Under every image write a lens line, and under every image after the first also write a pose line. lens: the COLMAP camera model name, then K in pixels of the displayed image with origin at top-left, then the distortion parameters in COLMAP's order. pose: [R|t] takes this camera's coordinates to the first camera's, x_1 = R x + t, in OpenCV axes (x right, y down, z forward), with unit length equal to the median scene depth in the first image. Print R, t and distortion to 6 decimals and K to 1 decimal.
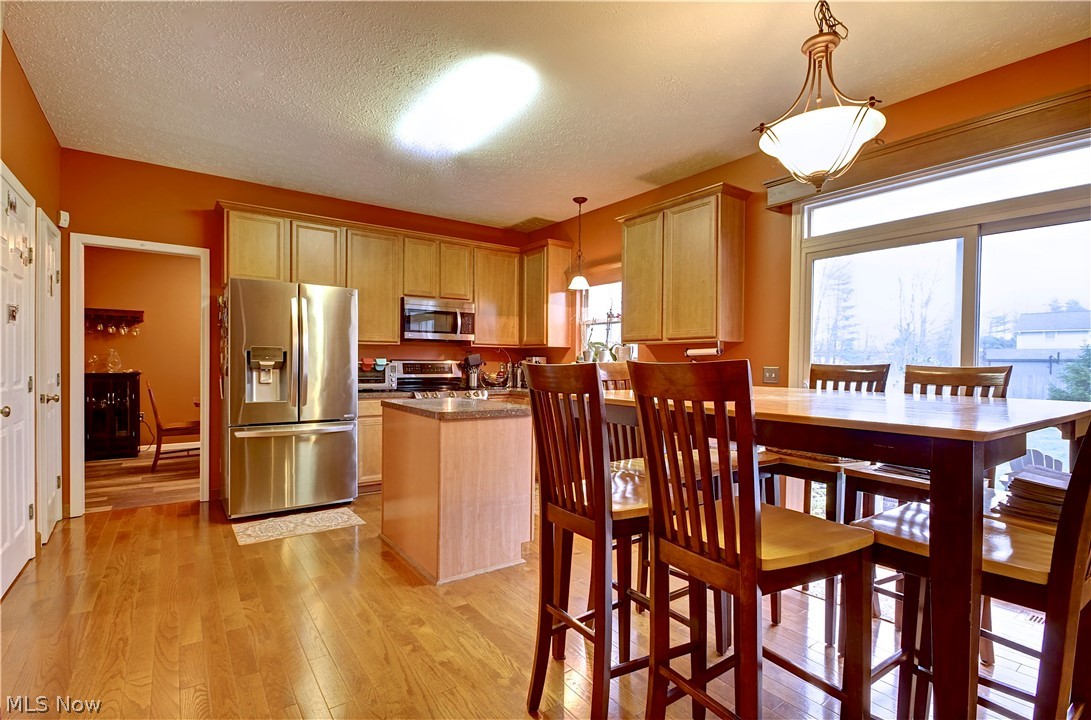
lens RADIAL K [[509.9, 0, 553.6], [0, 509.9, 371.4], [0, 0, 1]] dist [0.006716, -0.010757]
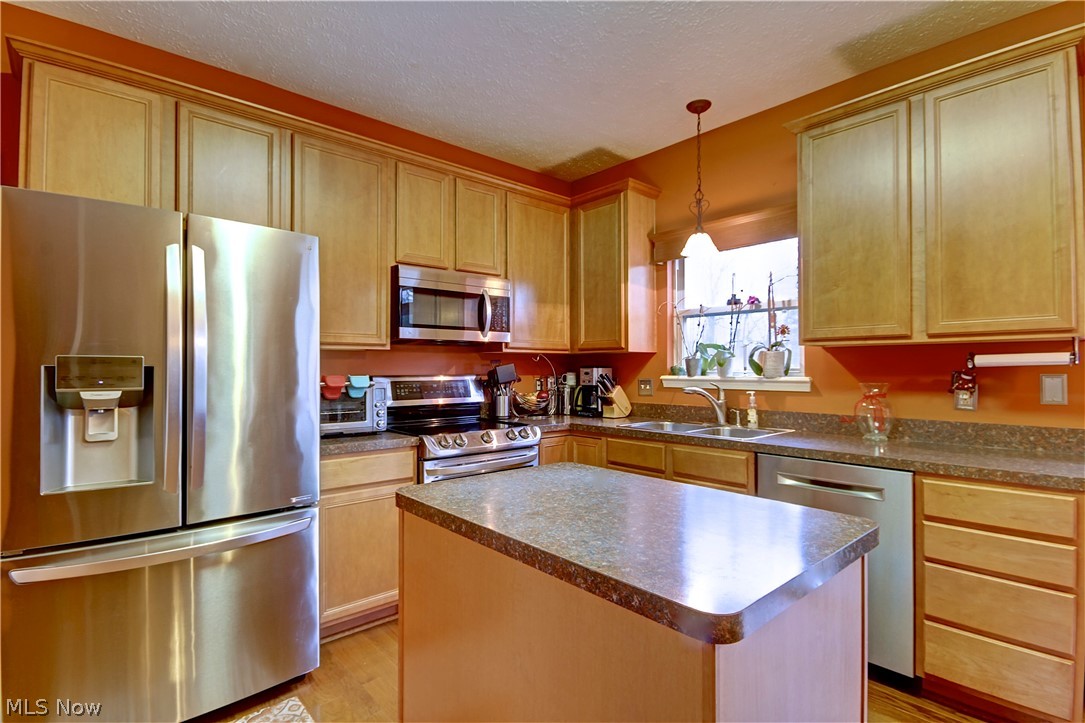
lens RADIAL K [[507.0, 0, 550.0], [0, 507.0, 369.3], [0, 0, 1]] dist [0.006716, -0.010757]
pose [[0.995087, -0.009420, 0.098555, -0.181976], [0.010805, 0.999850, -0.013524, -0.021334], [-0.098413, 0.014523, 0.995040, 0.425662]]
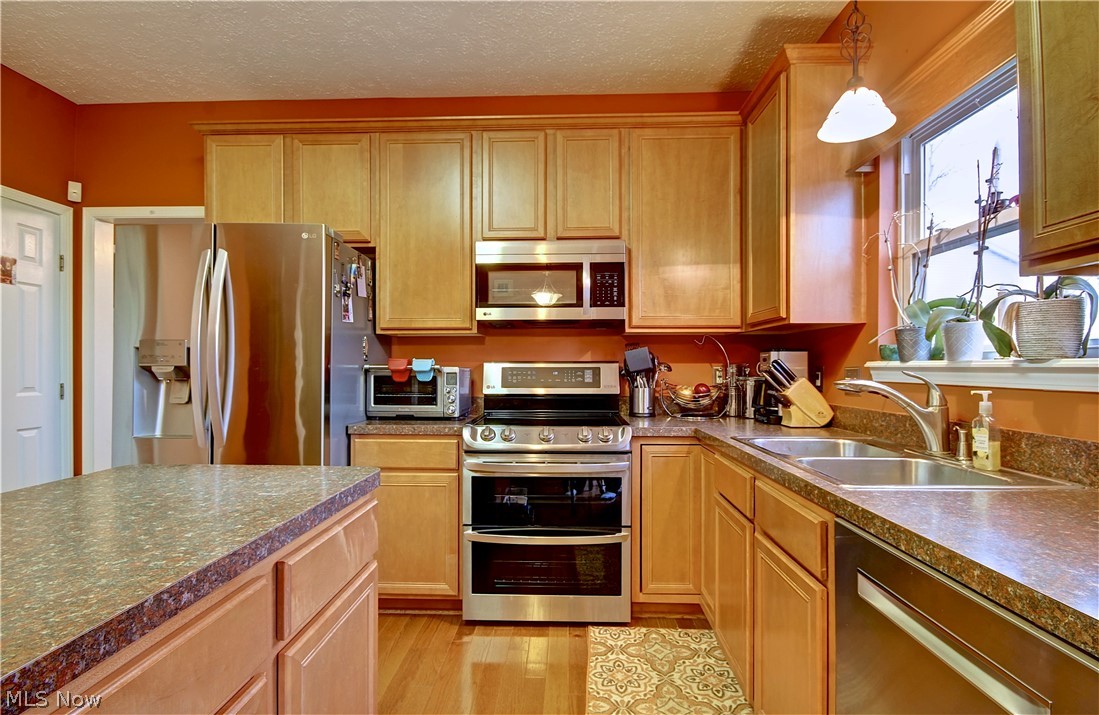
lens RADIAL K [[510.2, 0, 559.7], [0, 510.2, 371.9], [0, 0, 1]] dist [-0.011258, -0.000684]
pose [[0.791472, -0.001490, -0.611203, 0.095405], [-0.003318, 0.999972, -0.006734, -0.008420], [0.611196, 0.007357, 0.791445, 0.631532]]
